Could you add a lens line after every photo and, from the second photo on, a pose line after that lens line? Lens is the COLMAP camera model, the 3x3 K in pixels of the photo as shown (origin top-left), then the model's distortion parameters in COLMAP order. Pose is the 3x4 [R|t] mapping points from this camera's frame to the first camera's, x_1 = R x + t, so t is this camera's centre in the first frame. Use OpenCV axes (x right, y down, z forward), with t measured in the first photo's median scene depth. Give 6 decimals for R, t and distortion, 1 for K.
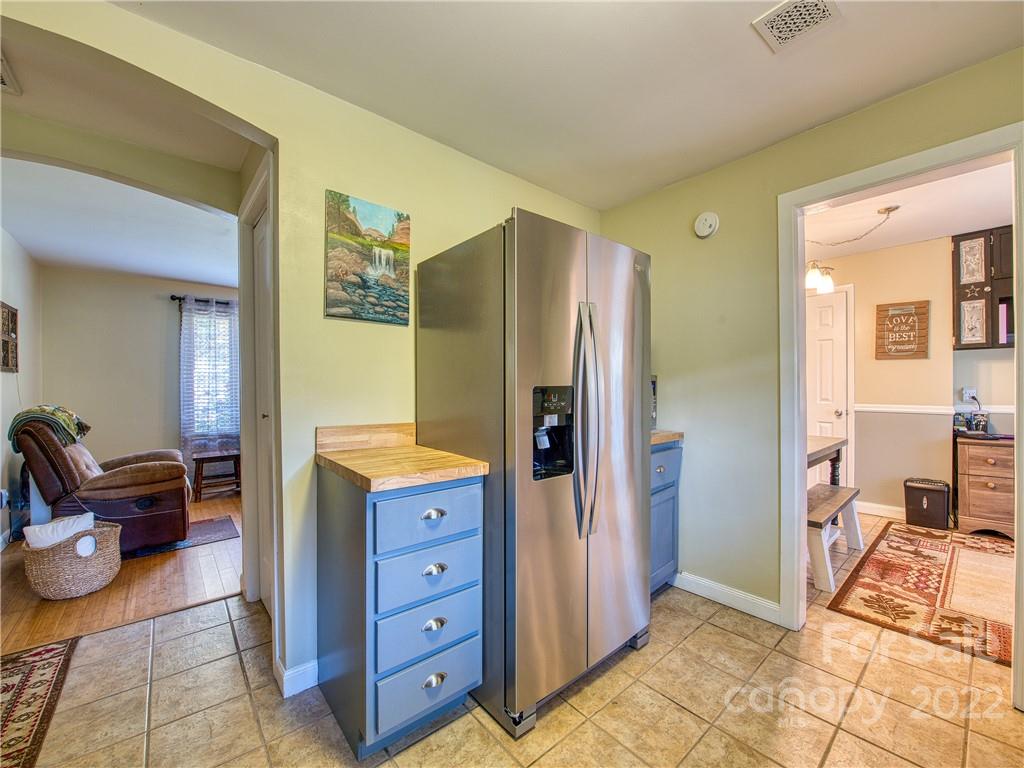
lens RADIAL K [[413.6, 0, 512.4], [0, 413.6, 378.1], [0, 0, 1]] dist [-0.016584, -0.000157]
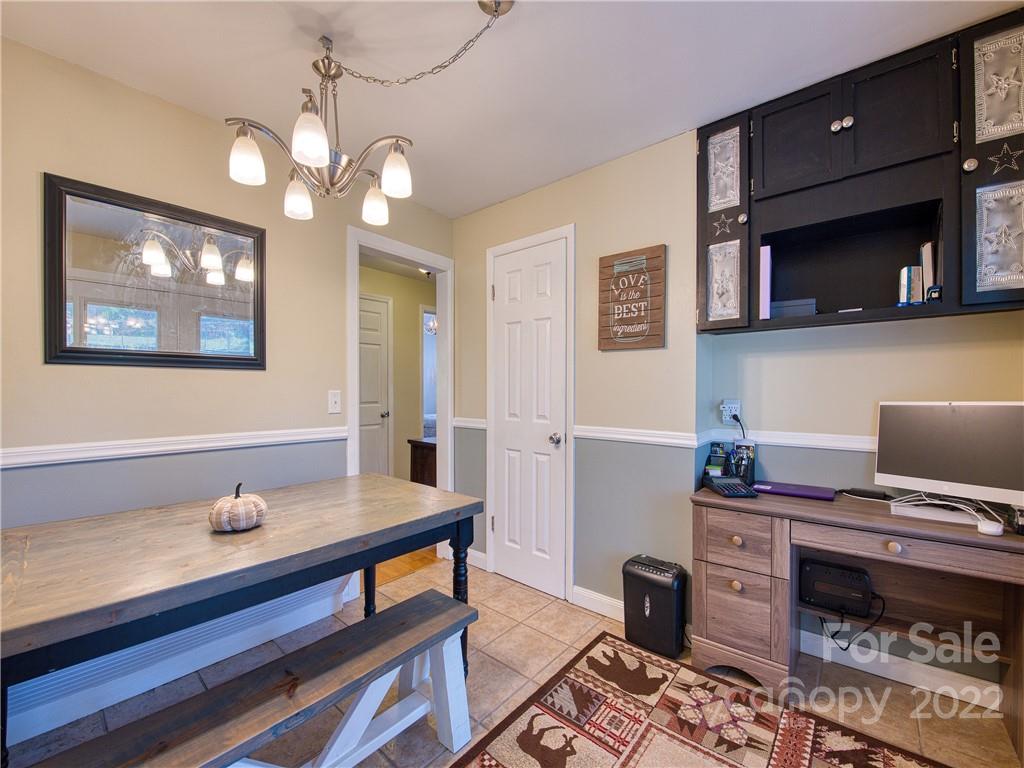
lens RADIAL K [[425.2, 0, 498.7], [0, 425.2, 384.2], [0, 0, 1]] dist [-0.015279, -0.000264]
pose [[0.989757, 0.004220, 0.142702, 0.728438], [-0.005949, 0.999914, 0.011695, -0.003591], [-0.142640, -0.012425, 0.989697, 0.456733]]
